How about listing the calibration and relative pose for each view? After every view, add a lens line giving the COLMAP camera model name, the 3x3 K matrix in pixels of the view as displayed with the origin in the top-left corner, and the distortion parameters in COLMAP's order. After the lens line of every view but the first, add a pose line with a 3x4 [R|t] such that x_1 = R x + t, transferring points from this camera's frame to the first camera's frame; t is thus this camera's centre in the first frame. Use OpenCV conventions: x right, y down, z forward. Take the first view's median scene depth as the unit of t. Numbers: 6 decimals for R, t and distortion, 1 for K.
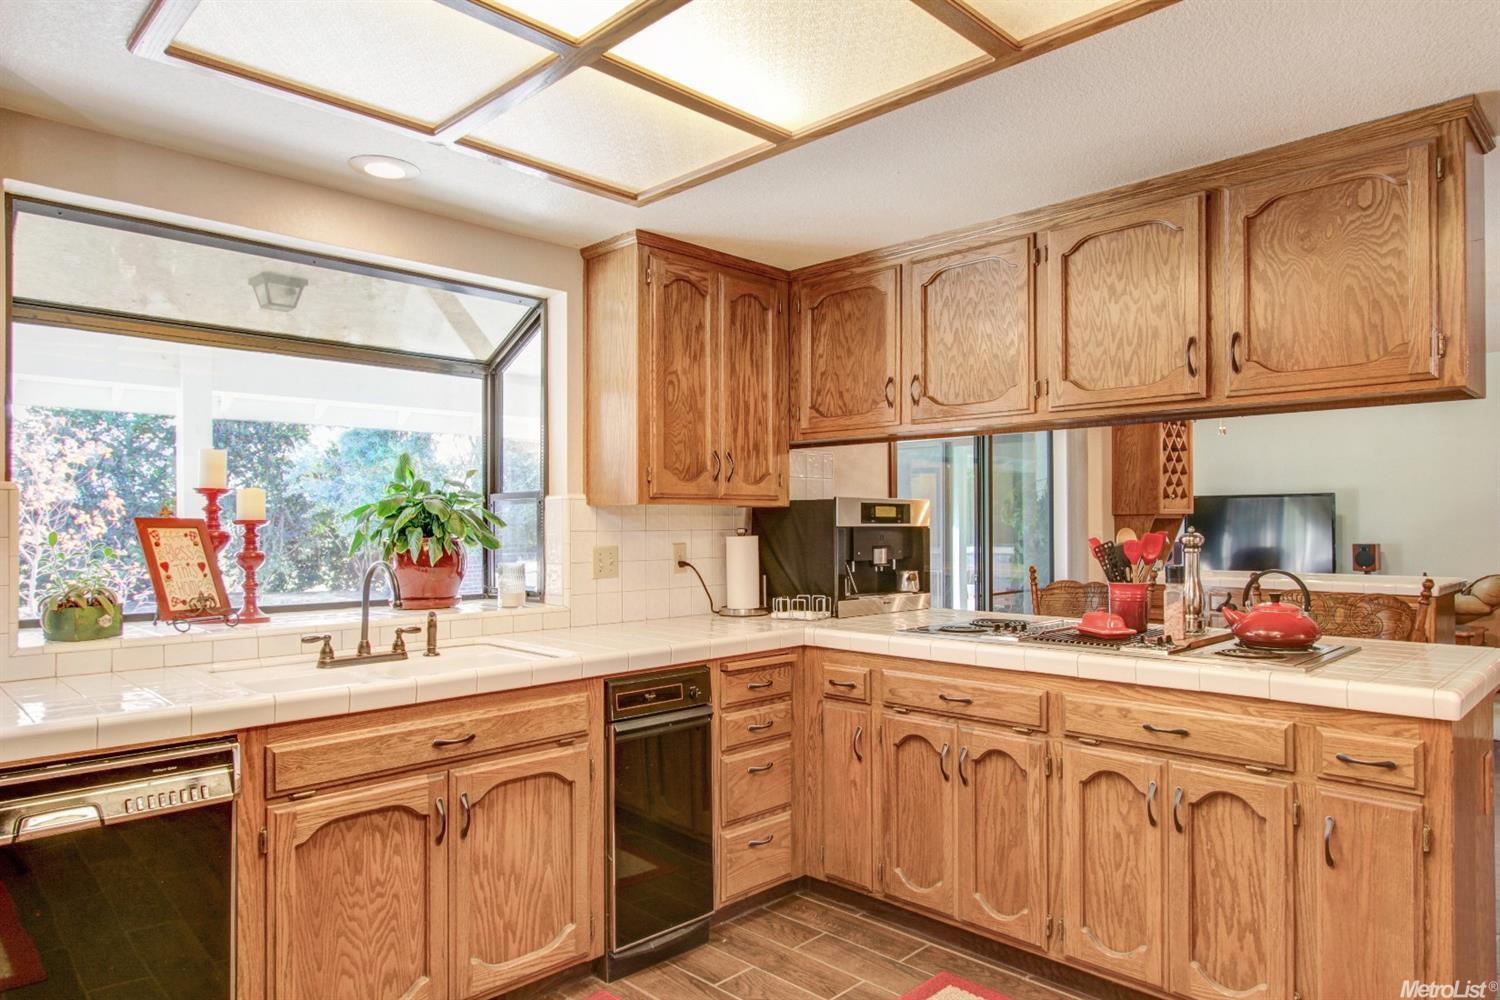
lens RADIAL K [[942.6, 0, 759.5], [0, 942.6, 509.2], [0, 0, 1]] dist [-0.024103, 0.015788]
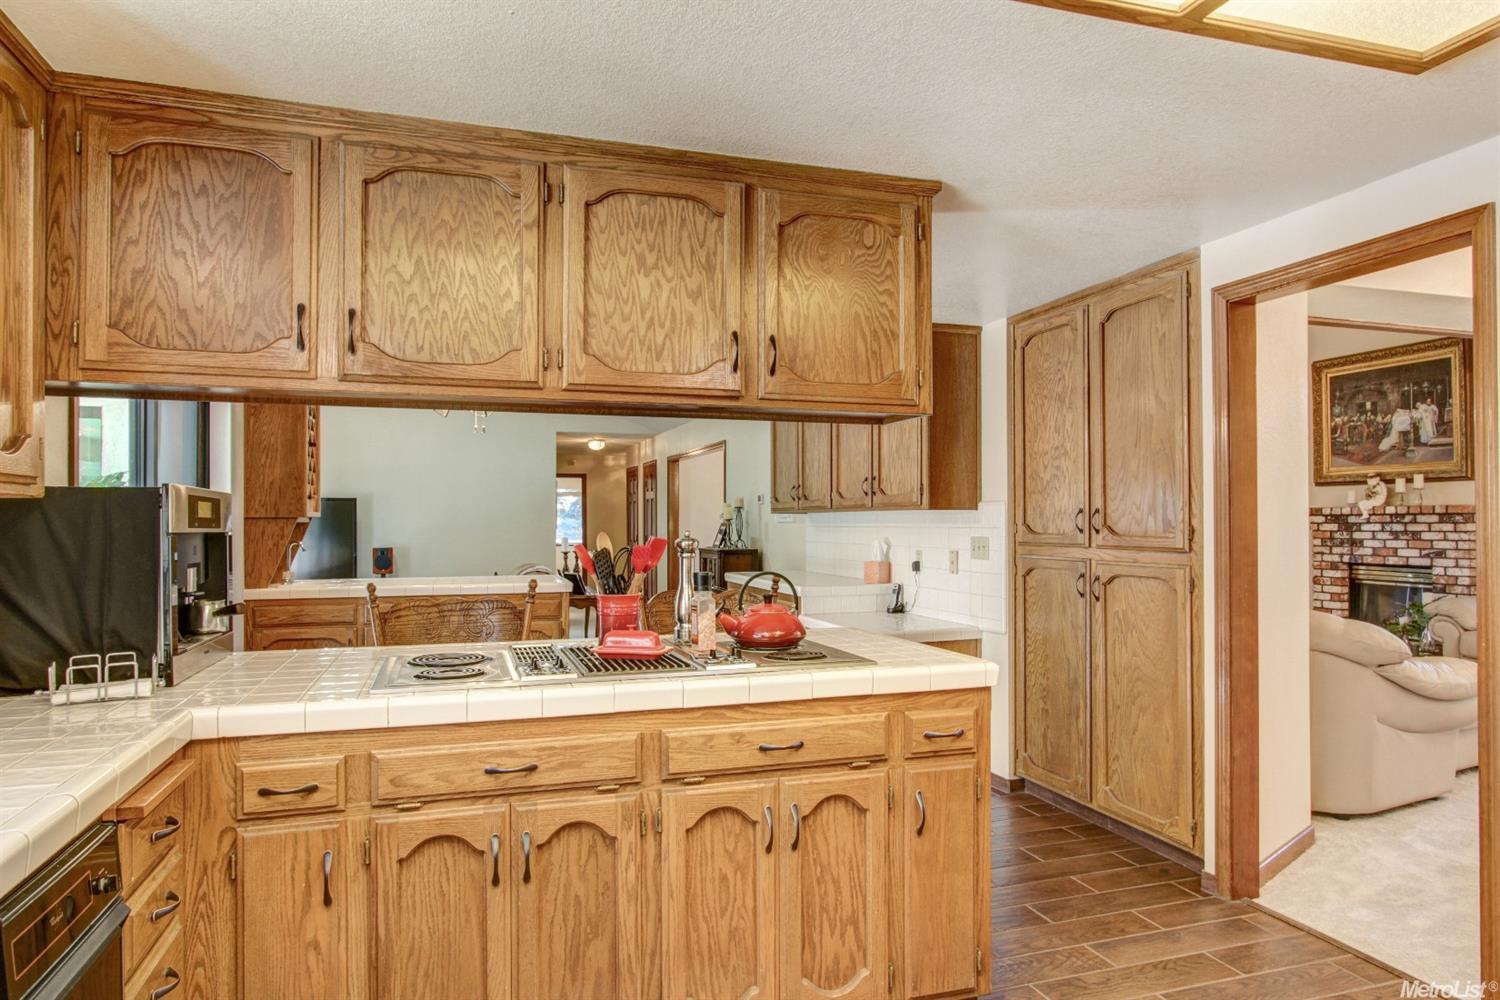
lens RADIAL K [[942.6, 0, 784.4], [0, 942.6, 516.9], [0, 0, 1]] dist [-0.024103, 0.015788]
pose [[0.447077, 0.008251, 0.894457, -0.369380], [-0.009926, 0.999942, -0.004262, 0.008631], [-0.894440, -0.006973, 0.447133, 0.520022]]
